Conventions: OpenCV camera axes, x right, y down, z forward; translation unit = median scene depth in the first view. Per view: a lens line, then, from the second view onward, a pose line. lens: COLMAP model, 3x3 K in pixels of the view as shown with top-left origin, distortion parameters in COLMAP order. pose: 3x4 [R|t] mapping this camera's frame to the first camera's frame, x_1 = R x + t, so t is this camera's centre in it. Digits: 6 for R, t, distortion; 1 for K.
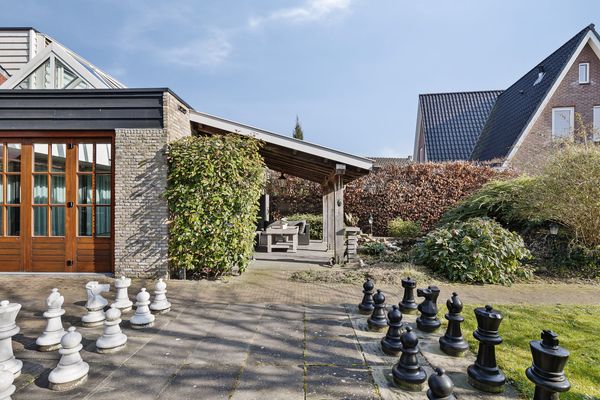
lens RADIAL K [[308.5, 0, 299.7], [0, 308.5, 205.9], [0, 0, 1]] dist [0.004751, 0.004804]
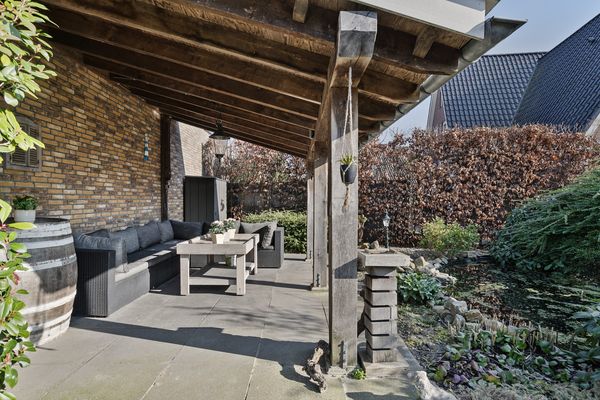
lens RADIAL K [[308.5, 0, 297.2], [0, 308.5, 211.9], [0, 0, 1]] dist [0.004751, 0.004804]
pose [[0.999816, 0.004458, 0.018649, 0.046783], [-0.005053, 0.999477, 0.031956, 0.010383], [-0.018497, -0.032044, 0.999315, 0.436281]]
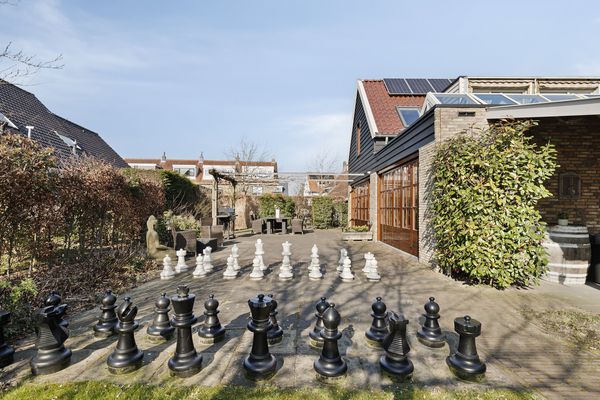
lens RADIAL K [[308.5, 0, 295.4], [0, 308.5, 205.7], [0, 0, 1]] dist [0.004751, 0.004804]
pose [[0.024512, -0.013173, -0.999613, 0.341508], [-0.020513, 0.999696, -0.013677, 0.011346], [0.999489, 0.020841, 0.024235, 0.228807]]
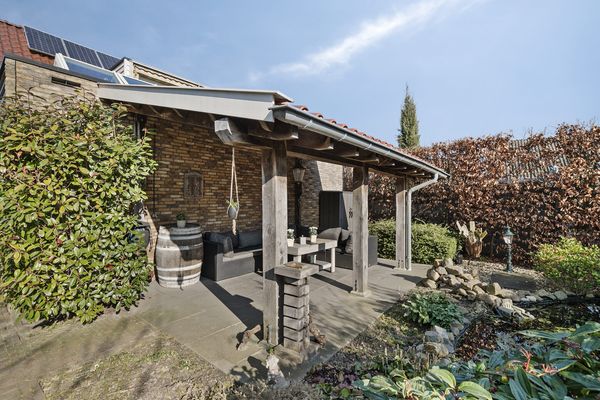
lens RADIAL K [[274.4, 0, 300.2], [0, 274.4, 201.8], [0, 0, 1]] dist [-0.000834, -0.000184]
pose [[0.791878, 0.007865, -0.610629, 0.260761], [-0.008923, 0.999959, 0.001309, -0.014141], [0.610615, 0.004412, 0.791916, 0.449222]]
